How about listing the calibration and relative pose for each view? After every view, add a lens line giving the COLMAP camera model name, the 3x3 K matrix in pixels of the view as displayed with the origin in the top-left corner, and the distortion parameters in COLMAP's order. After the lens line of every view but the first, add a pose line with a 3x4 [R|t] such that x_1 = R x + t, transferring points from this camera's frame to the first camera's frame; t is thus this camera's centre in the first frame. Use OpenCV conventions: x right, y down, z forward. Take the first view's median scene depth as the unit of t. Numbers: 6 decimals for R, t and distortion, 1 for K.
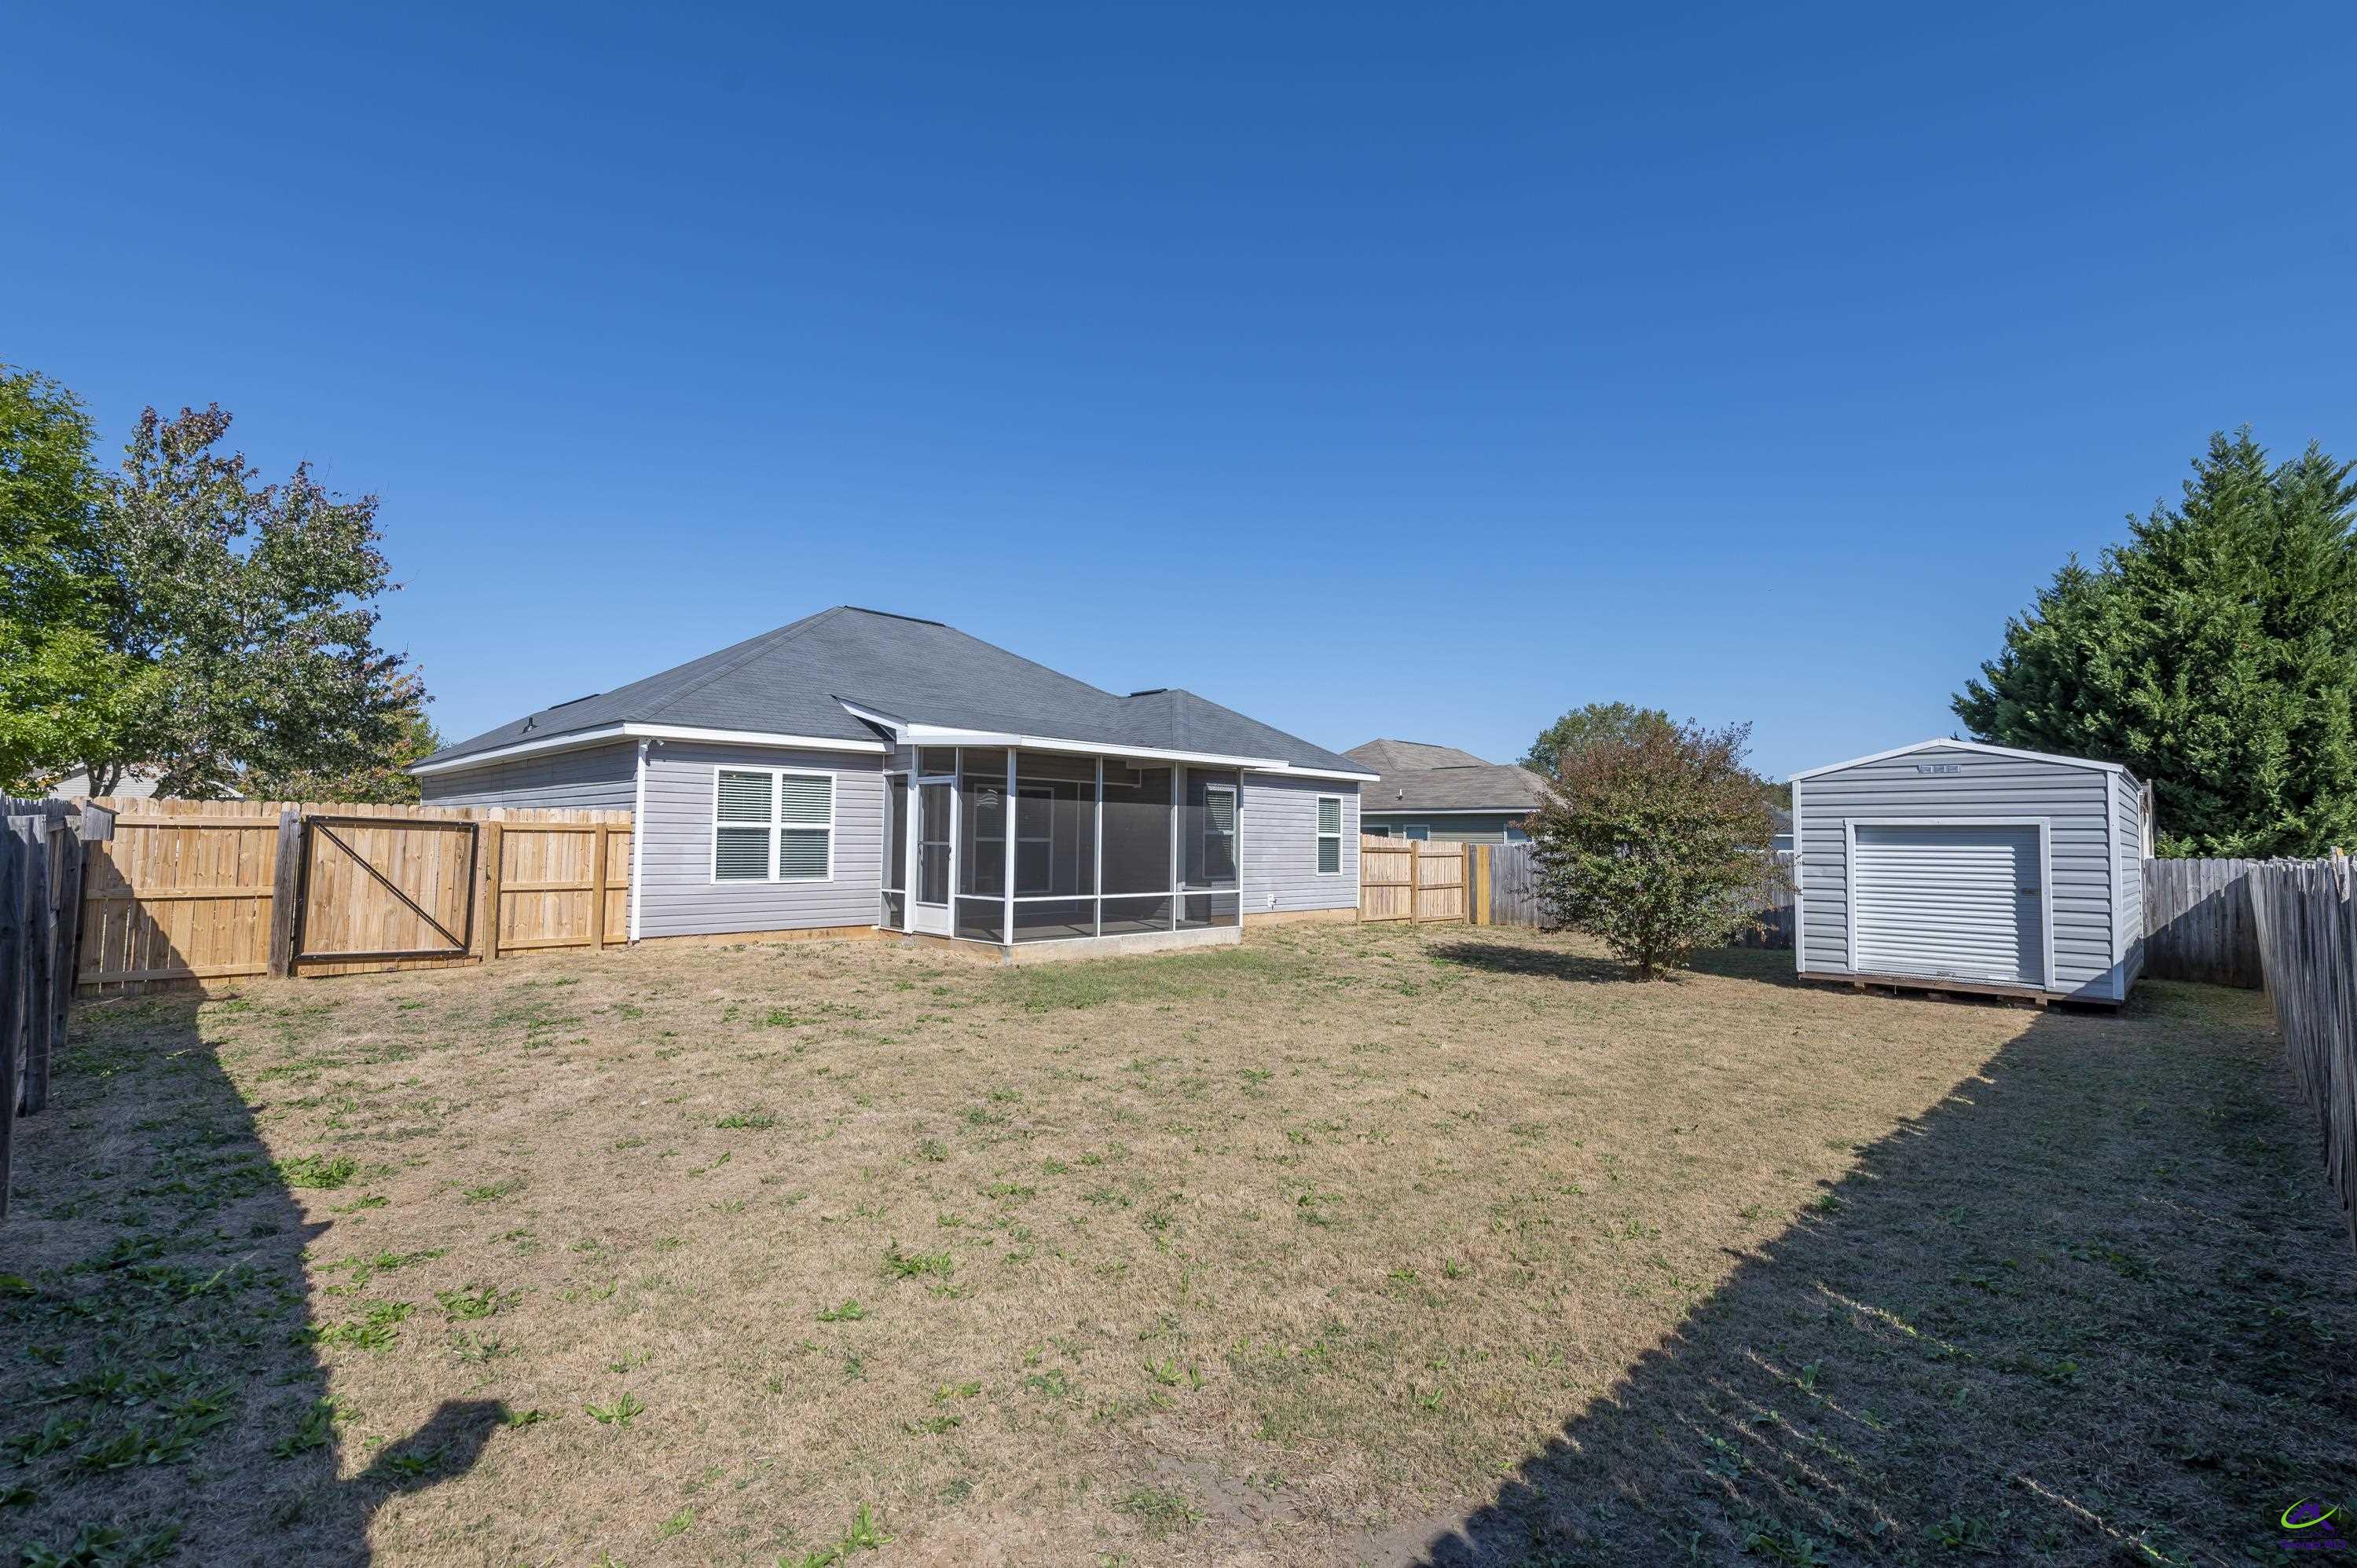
lens RADIAL K [[1057.7, 0, 1178.5], [0, 1057.7, 784.0], [0, 0, 1]] dist [0.019763, -0.000292]
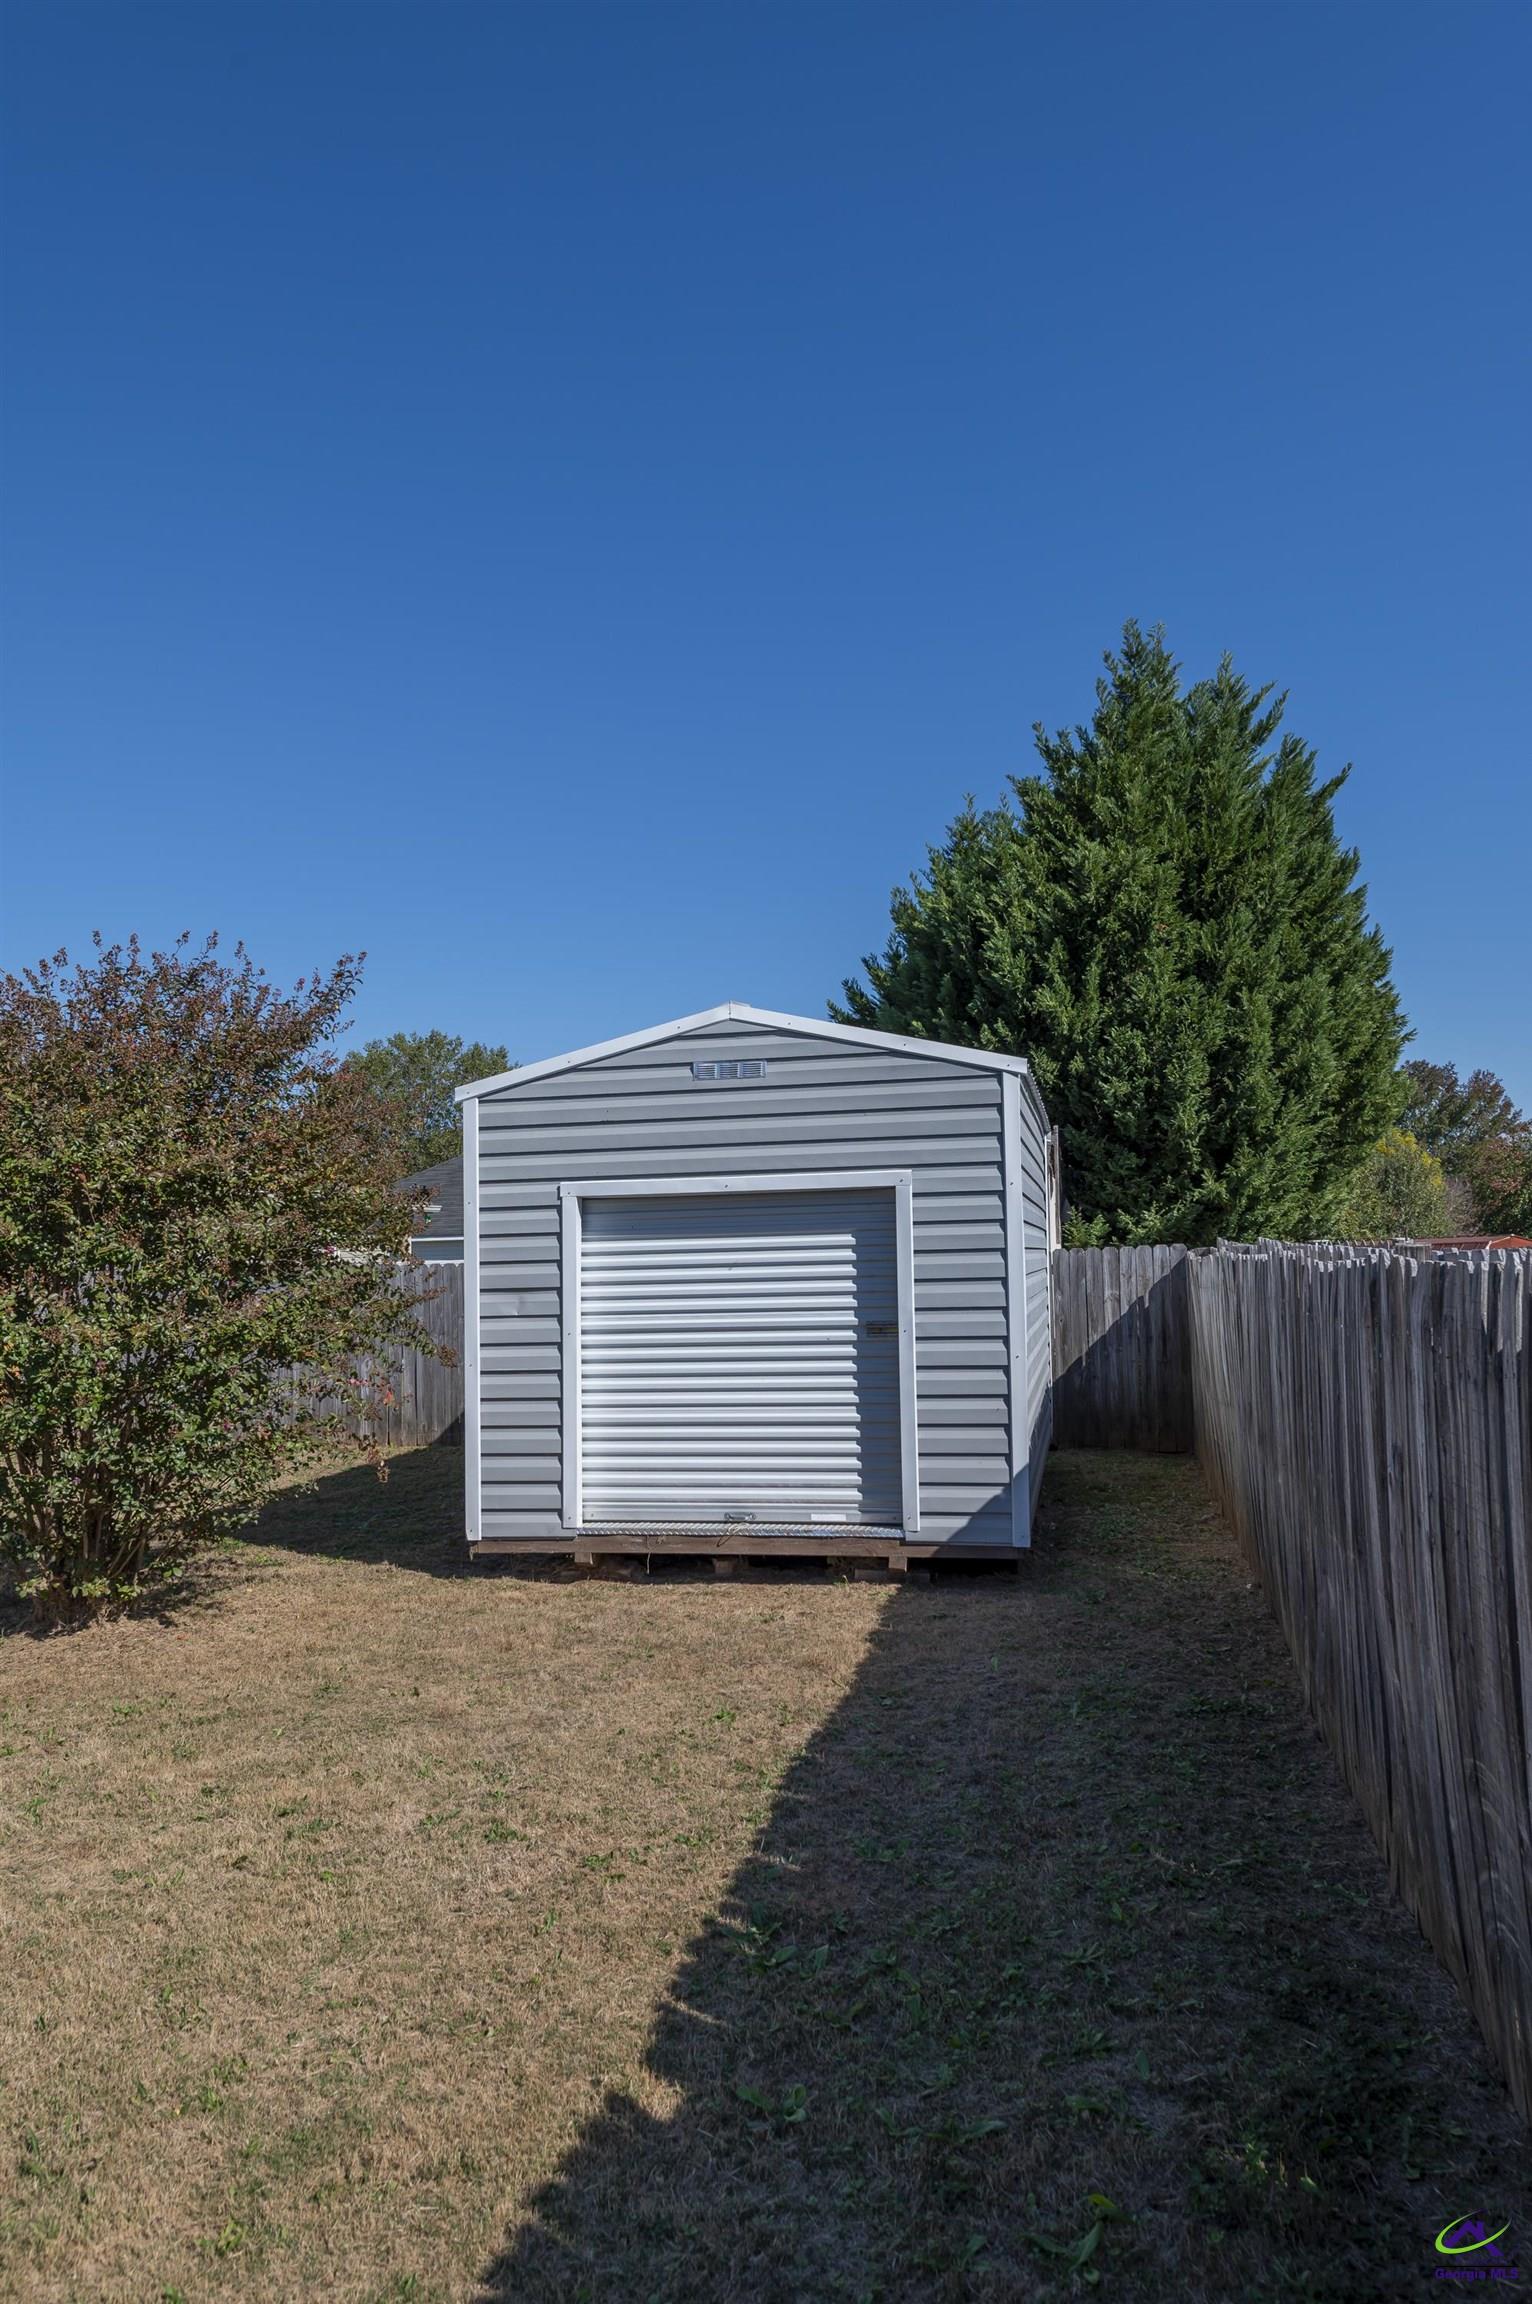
lens RADIAL K [[1578.4, 0, 767.8], [0, 1578.4, 1210.4], [0, 0, 1]] dist [0.162915, -0.000101]
pose [[0.846823, -0.020072, 0.531496, 0.255428], [0.006666, 0.999610, 0.027130, 0.019484], [-0.531833, -0.019432, 0.846626, 0.291150]]
